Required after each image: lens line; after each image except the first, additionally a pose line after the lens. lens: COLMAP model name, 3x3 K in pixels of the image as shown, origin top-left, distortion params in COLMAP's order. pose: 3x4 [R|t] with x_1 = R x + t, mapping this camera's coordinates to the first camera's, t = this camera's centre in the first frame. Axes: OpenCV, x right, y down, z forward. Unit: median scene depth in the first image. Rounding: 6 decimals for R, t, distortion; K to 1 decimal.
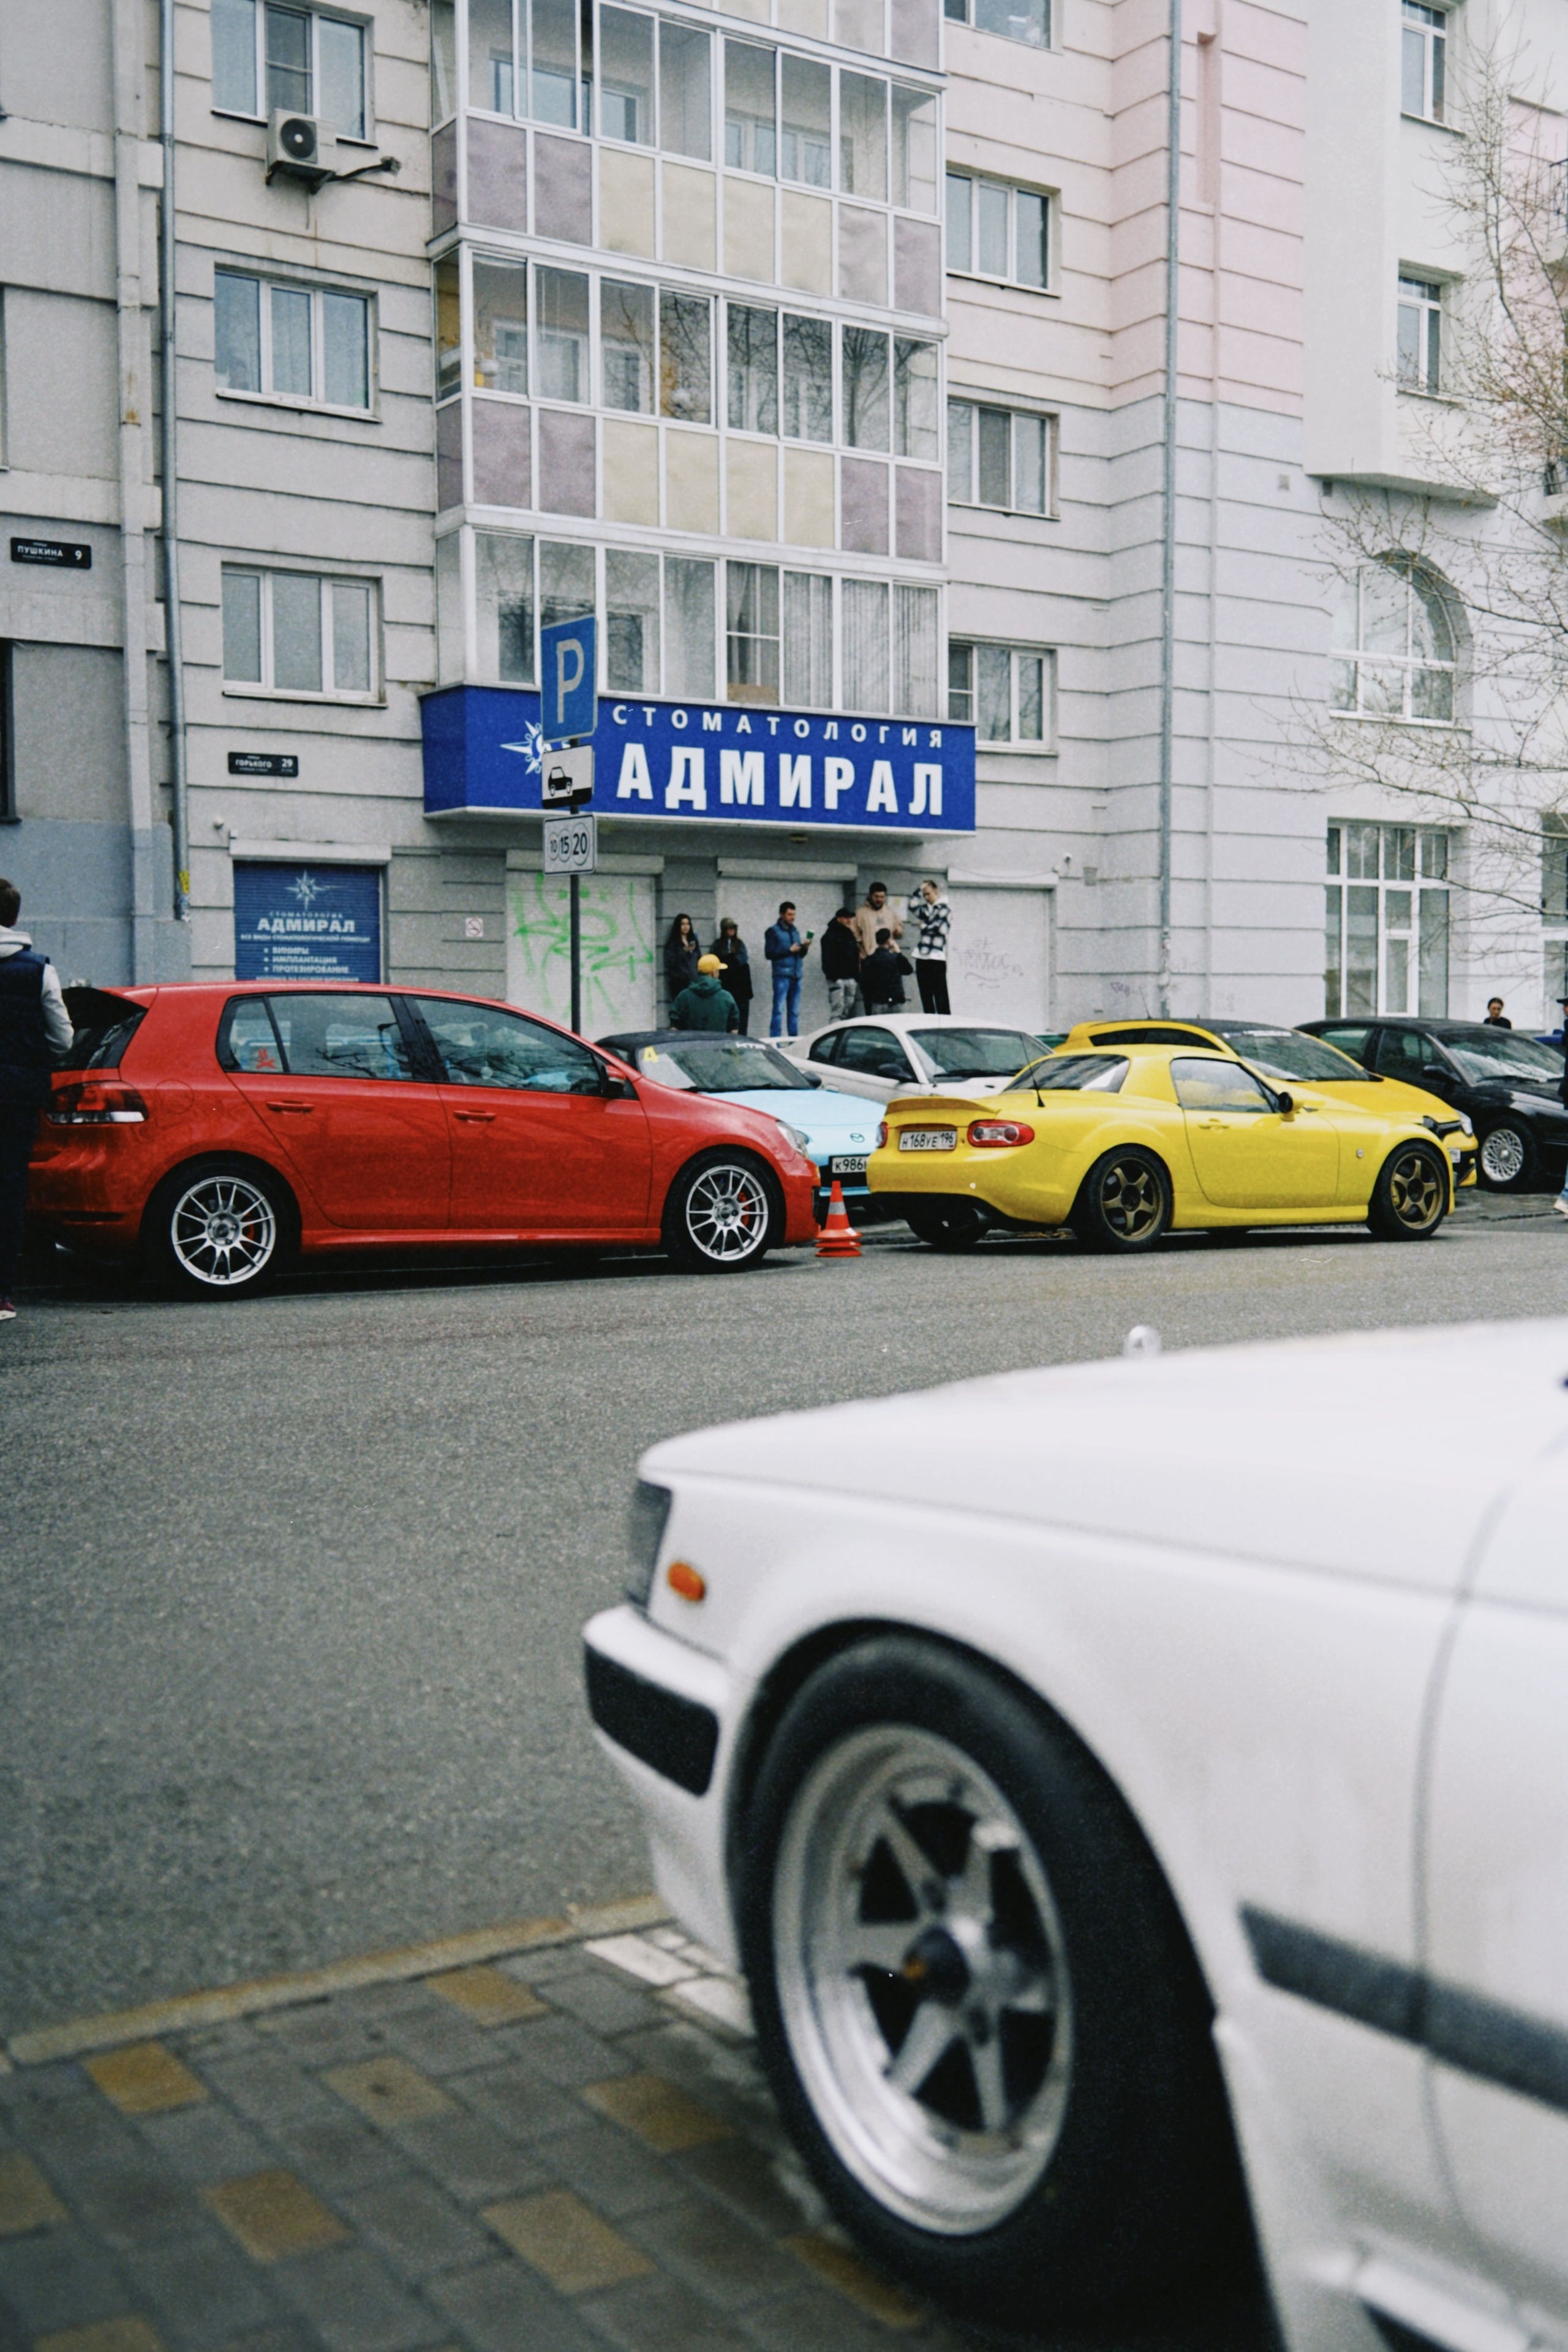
lens RADIAL K [[2323.0, 0, 735.1], [0, 2323.0, 1168.7], [0, 0, 1]] dist [-0.001649, -0.011211]
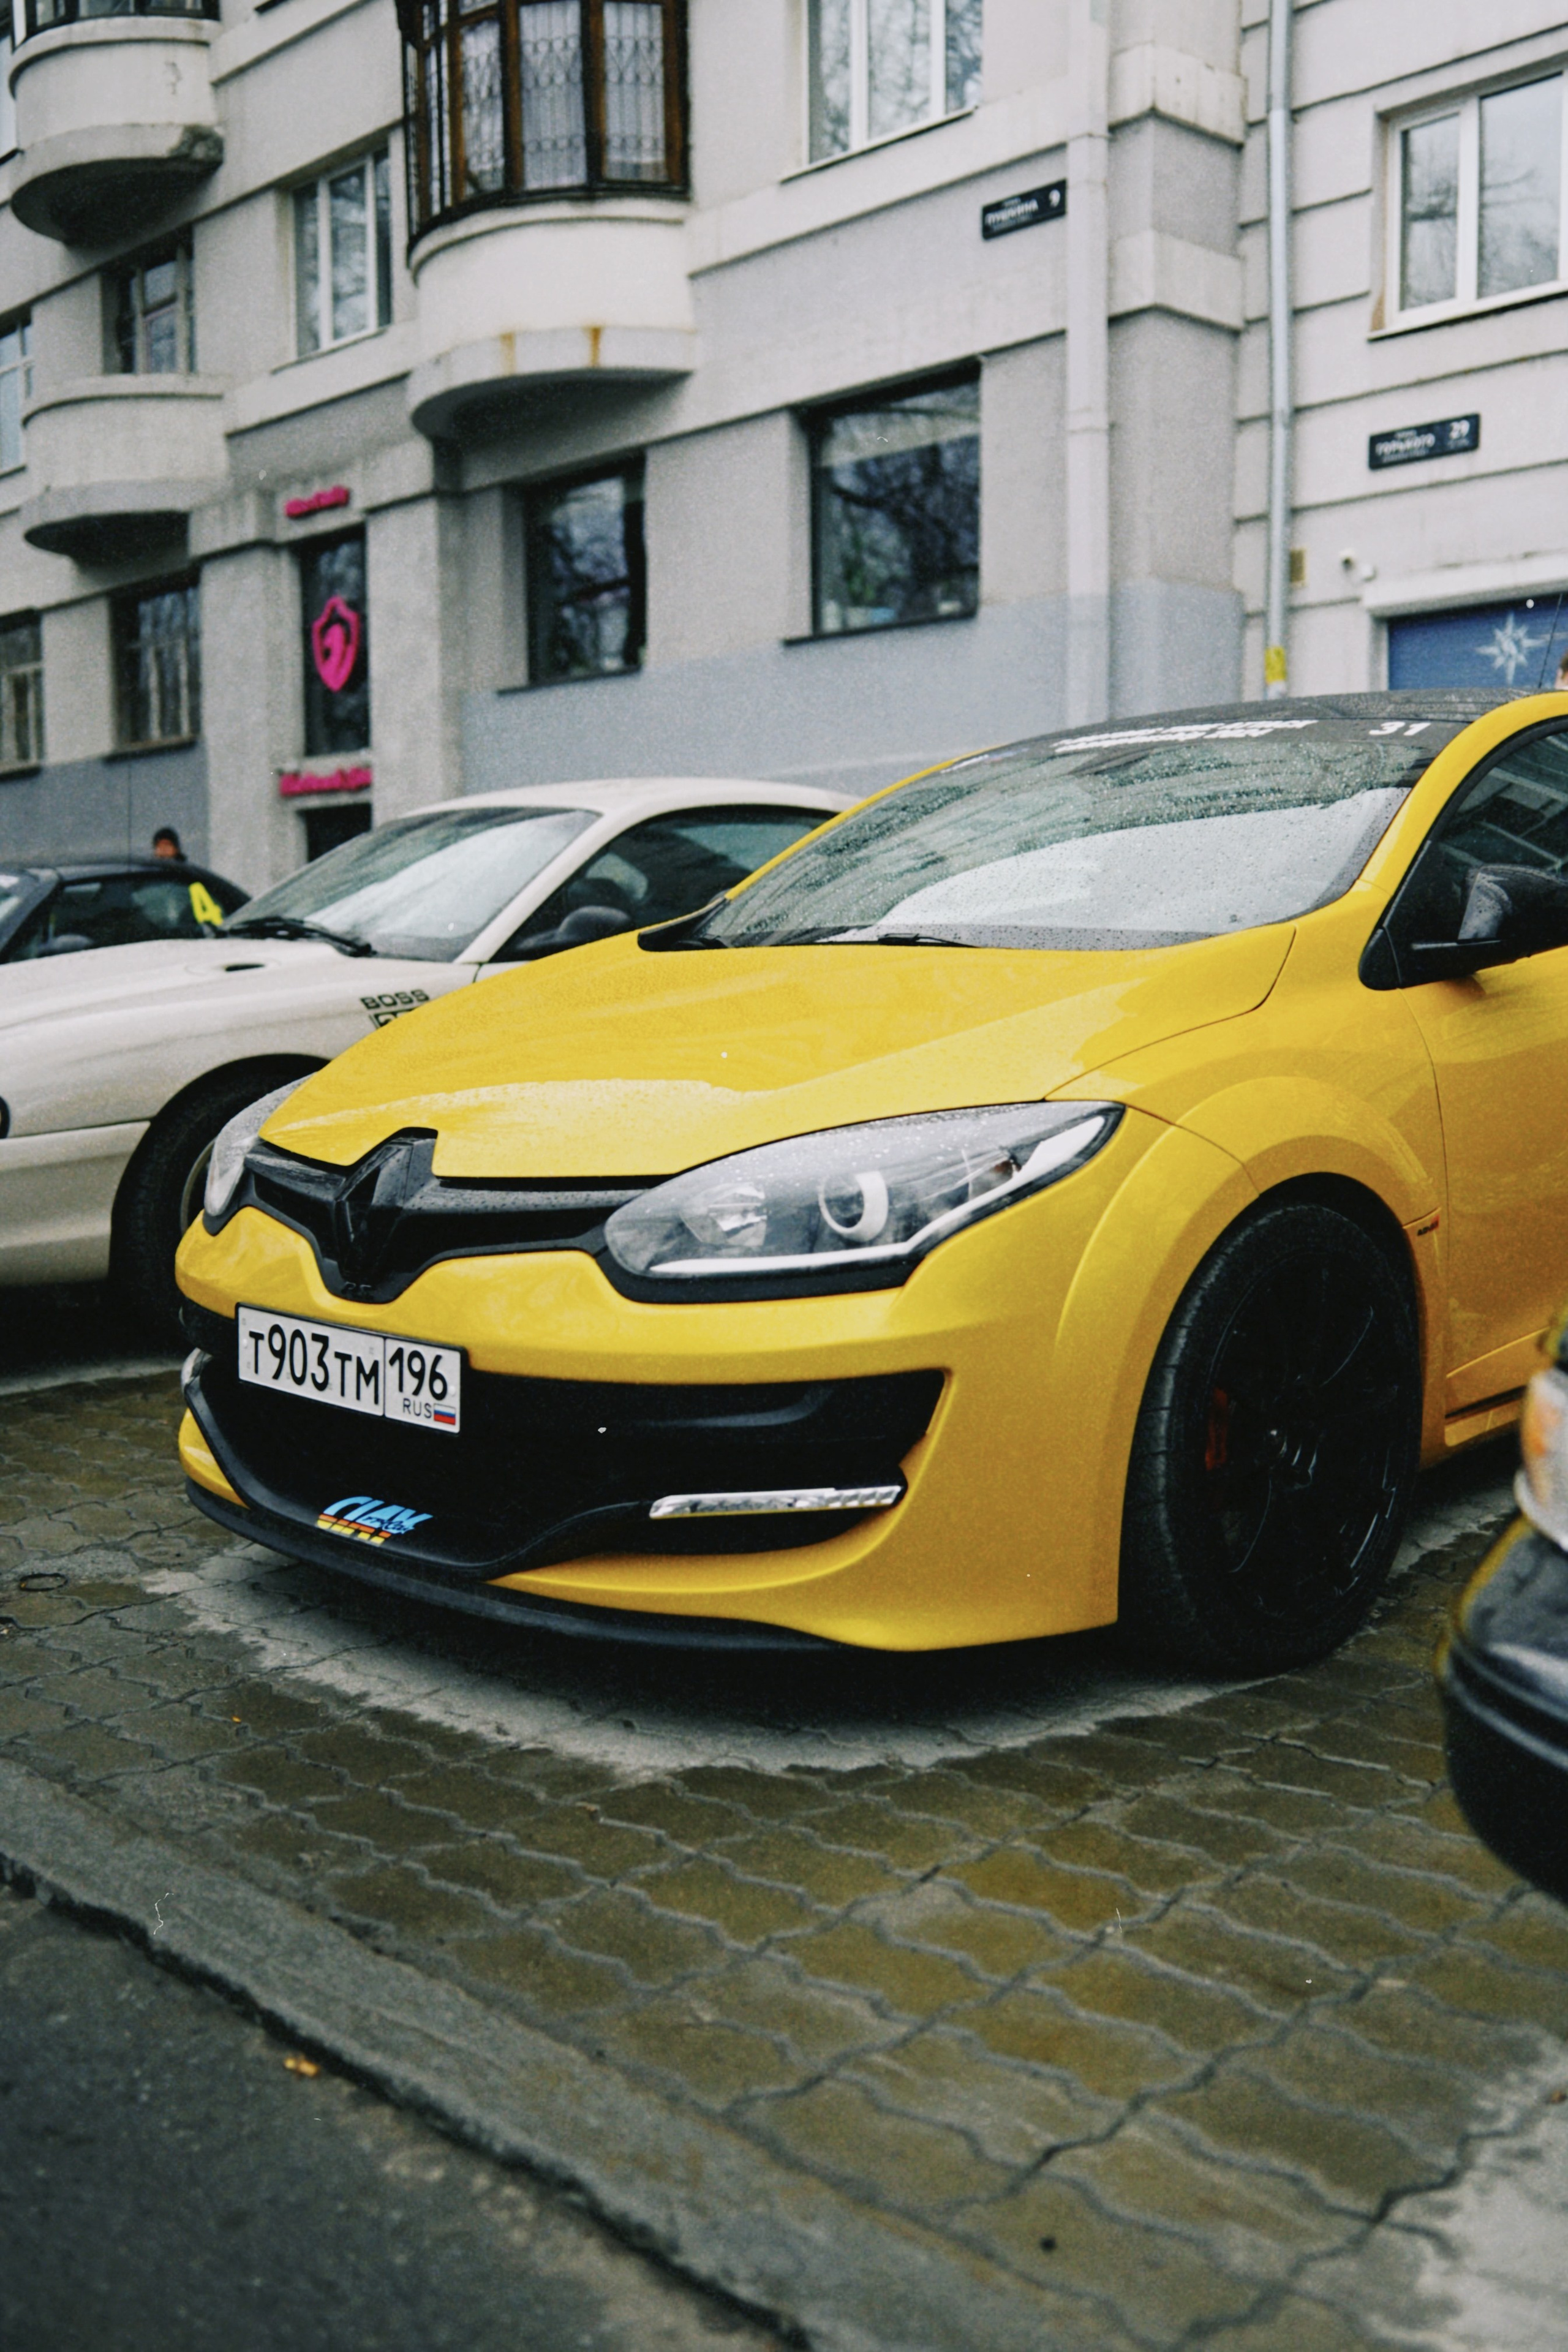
lens RADIAL K [[2303.4, 0, 784.0], [0, 2303.4, 1176.0], [0, 0, 1]] dist [0.001309, 0.011540]
pose [[0.176240, 0.090476, -0.980180, 0.347510], [-0.048361, 0.995360, 0.083182, -0.030317], [0.983159, 0.032742, 0.179797, 0.731434]]
